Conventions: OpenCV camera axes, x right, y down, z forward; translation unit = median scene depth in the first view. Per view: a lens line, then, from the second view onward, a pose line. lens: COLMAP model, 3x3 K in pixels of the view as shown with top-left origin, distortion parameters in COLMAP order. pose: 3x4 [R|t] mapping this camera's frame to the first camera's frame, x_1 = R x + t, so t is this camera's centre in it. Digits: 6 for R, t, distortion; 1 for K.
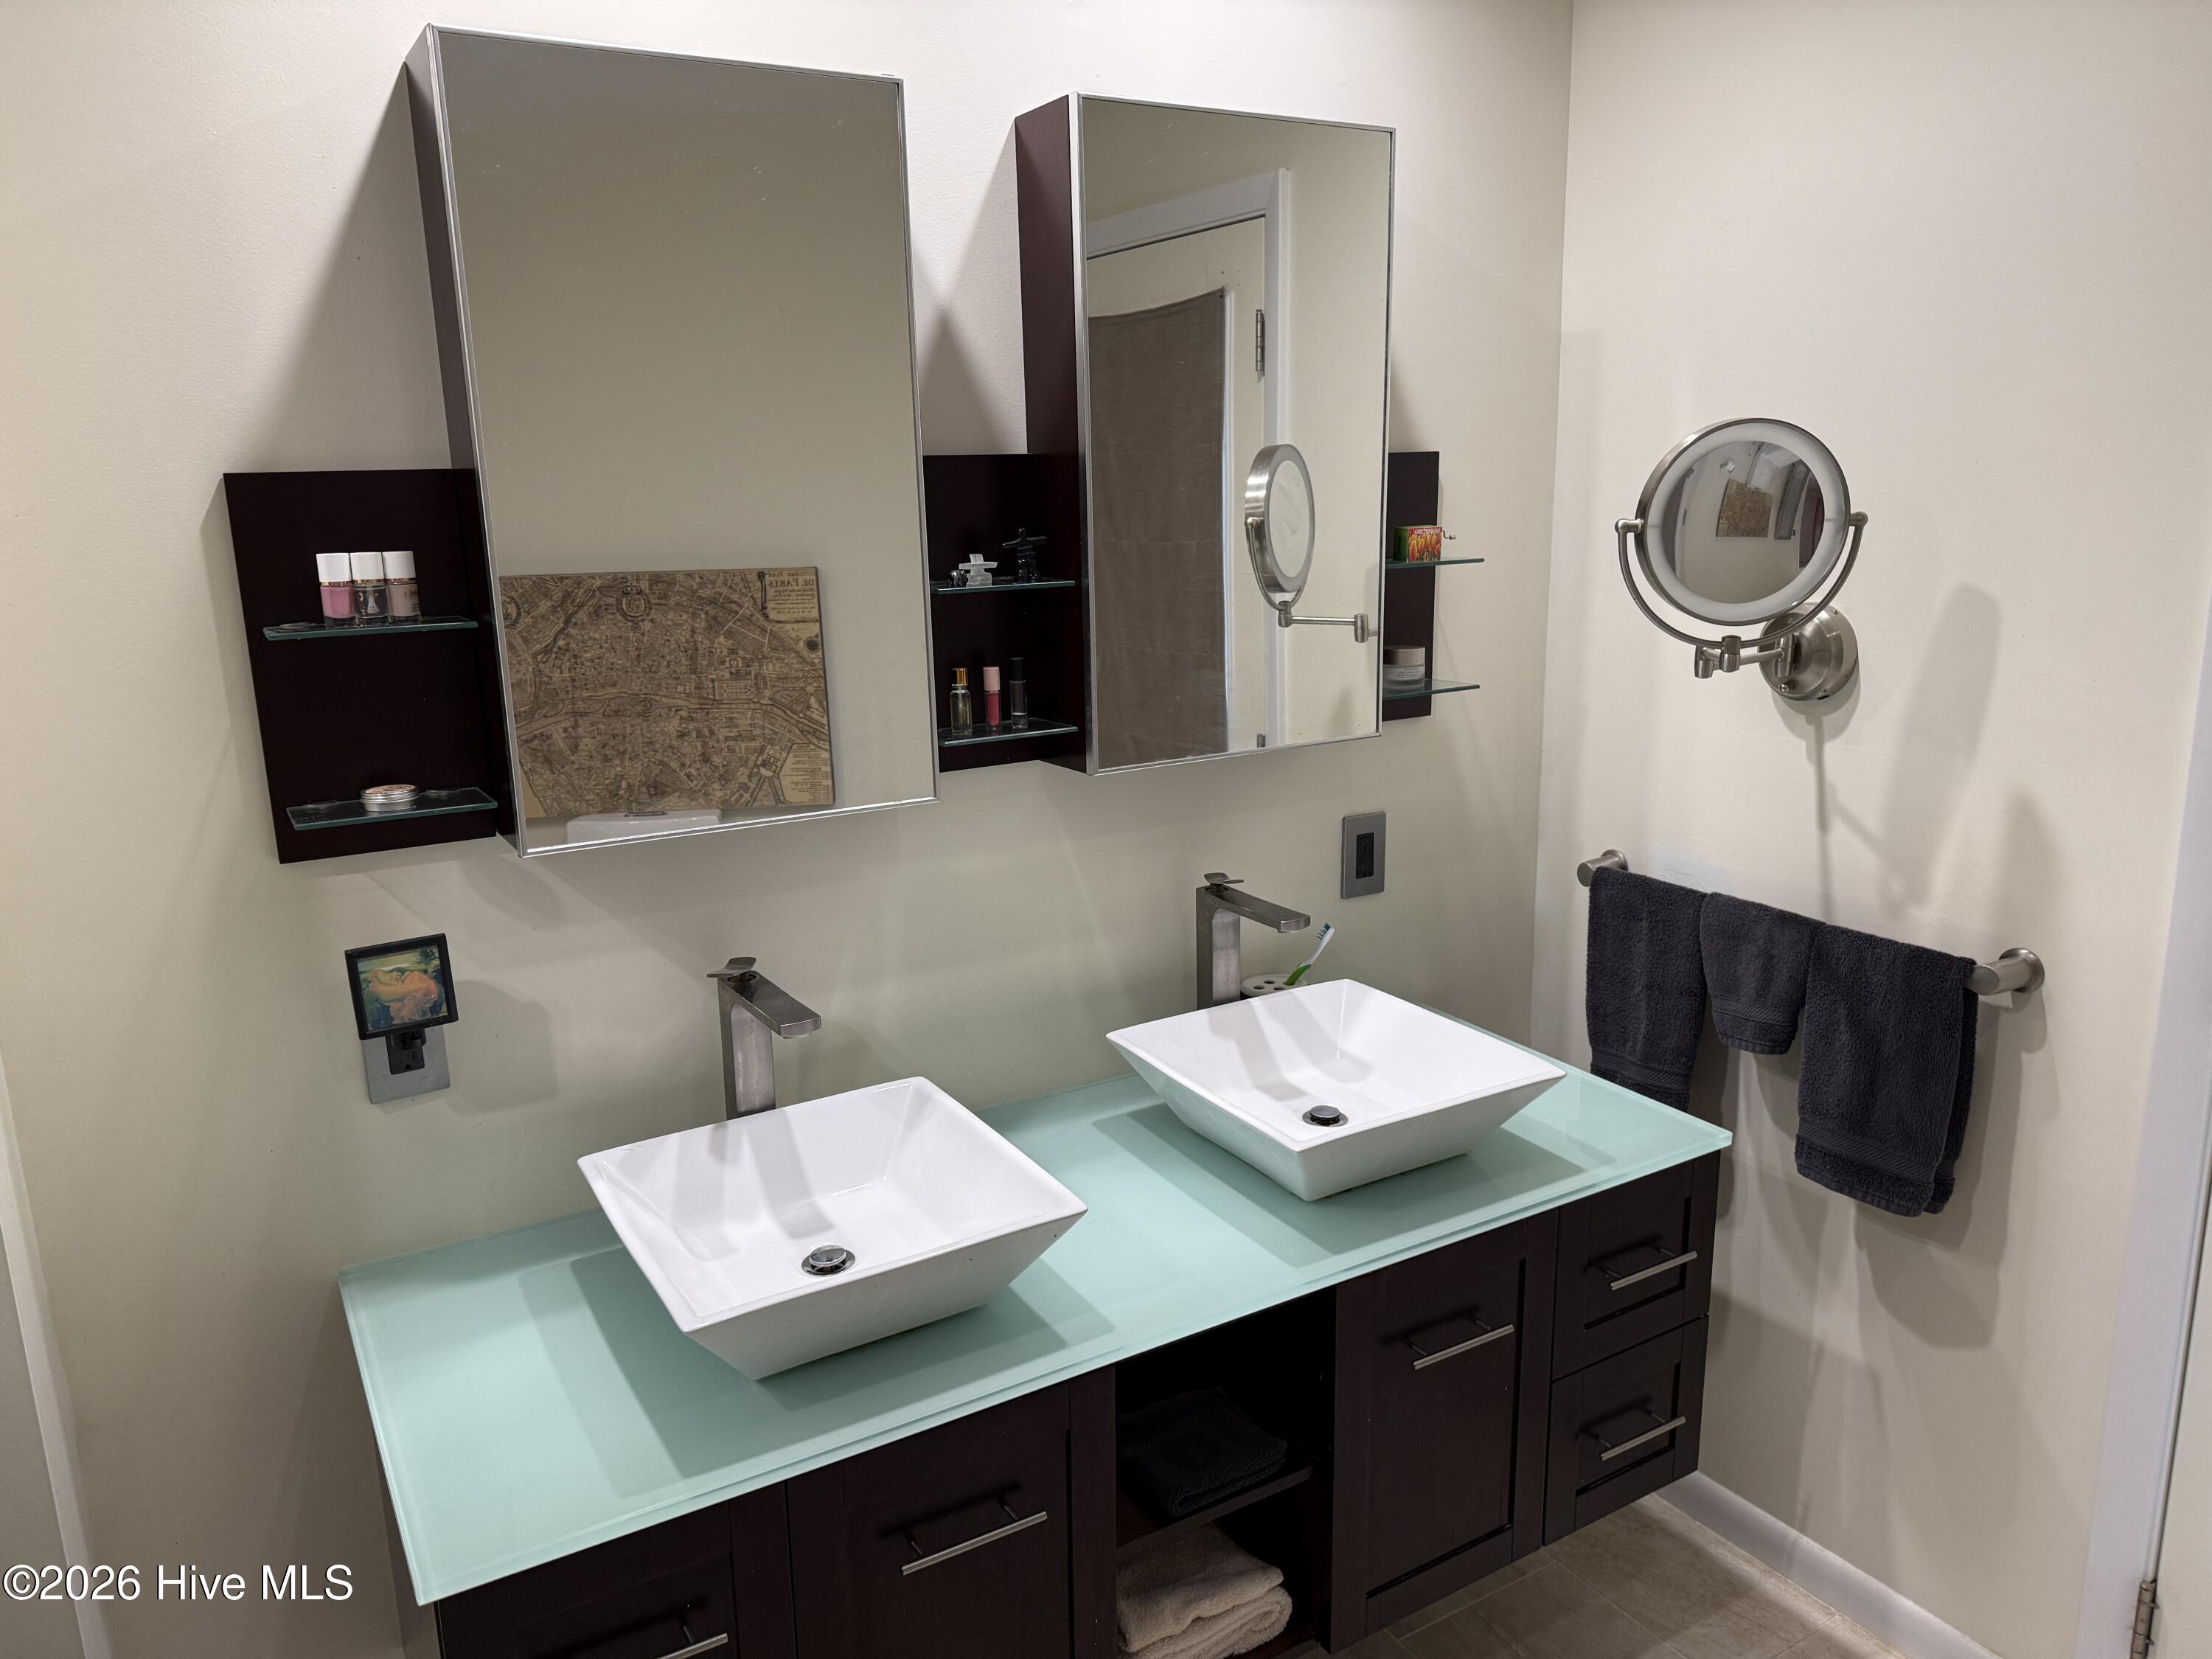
lens RADIAL K [[1558.1, 0, 1106.0], [0, 1558.1, 829.5], [0, 0, 1]] dist [0.082416, -0.175719]
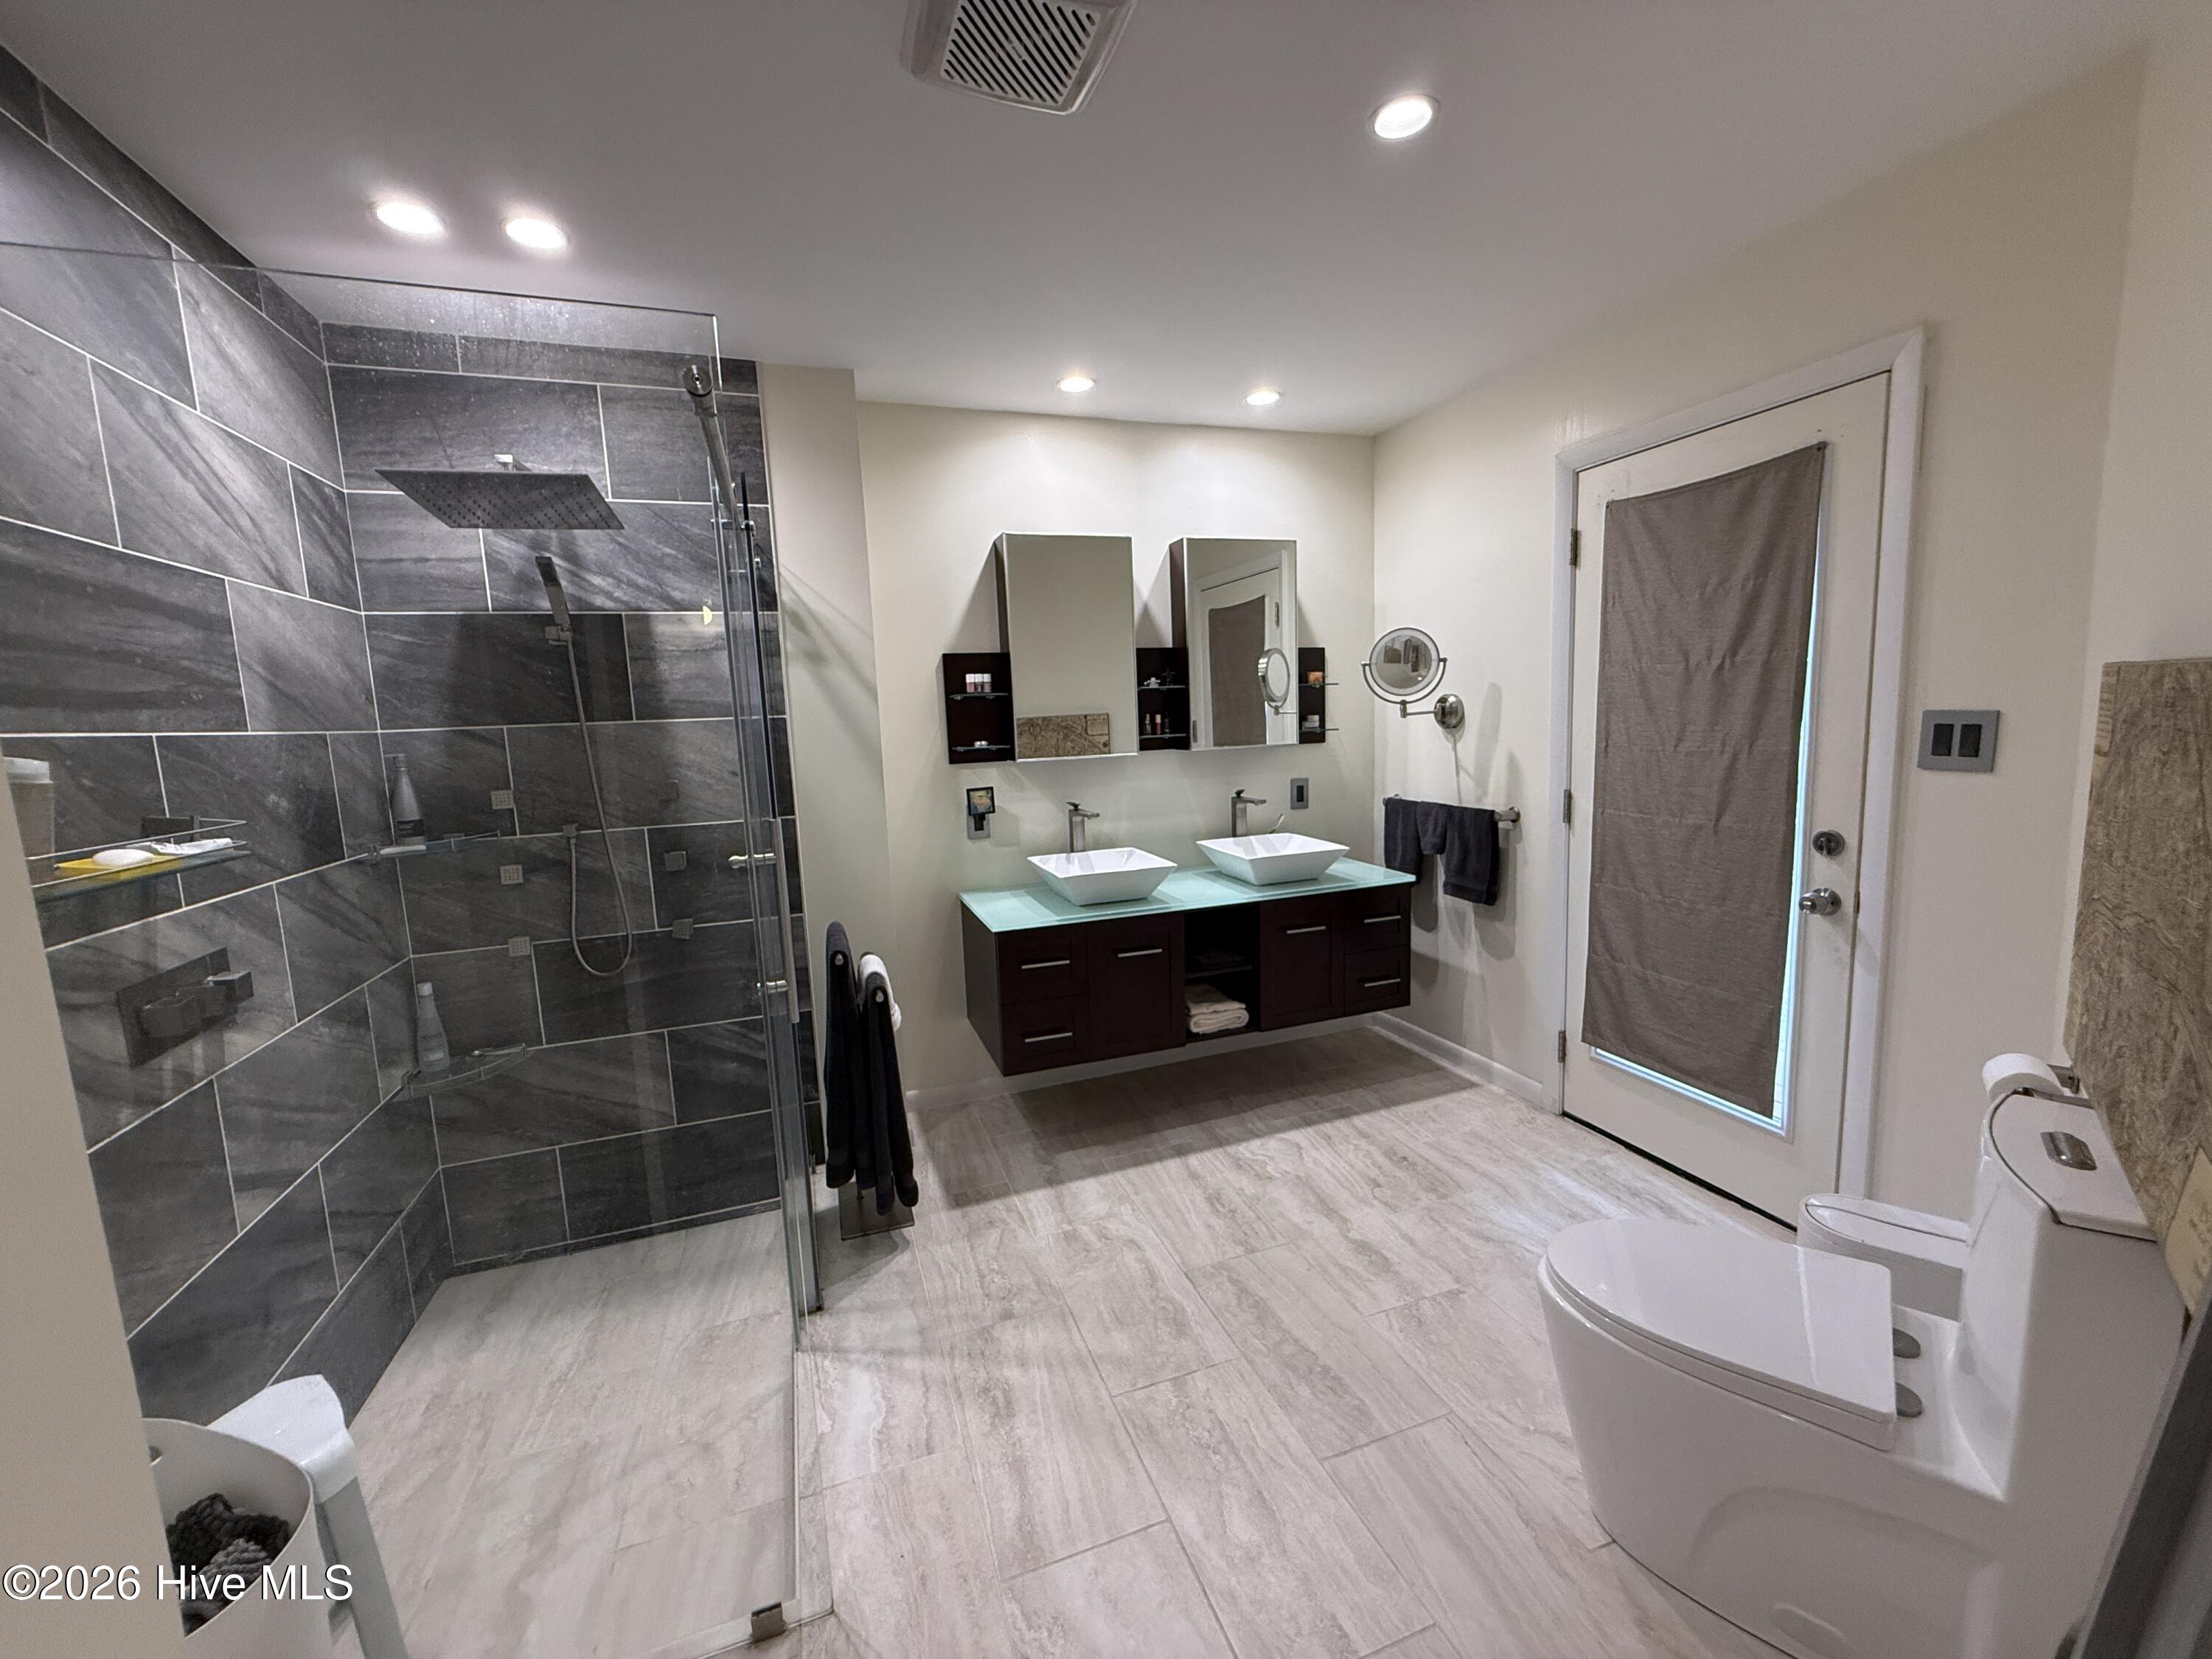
lens RADIAL K [[881.6, 0, 1106.0], [0, 881.6, 829.5], [0, 0, 1]] dist [0.000261, -0.000003]
pose [[0.980464, 0.011366, -0.196372, 0.164661], [-0.027960, 0.996245, -0.081941, 0.258667], [0.194703, 0.085831, 0.977100, -0.680689]]
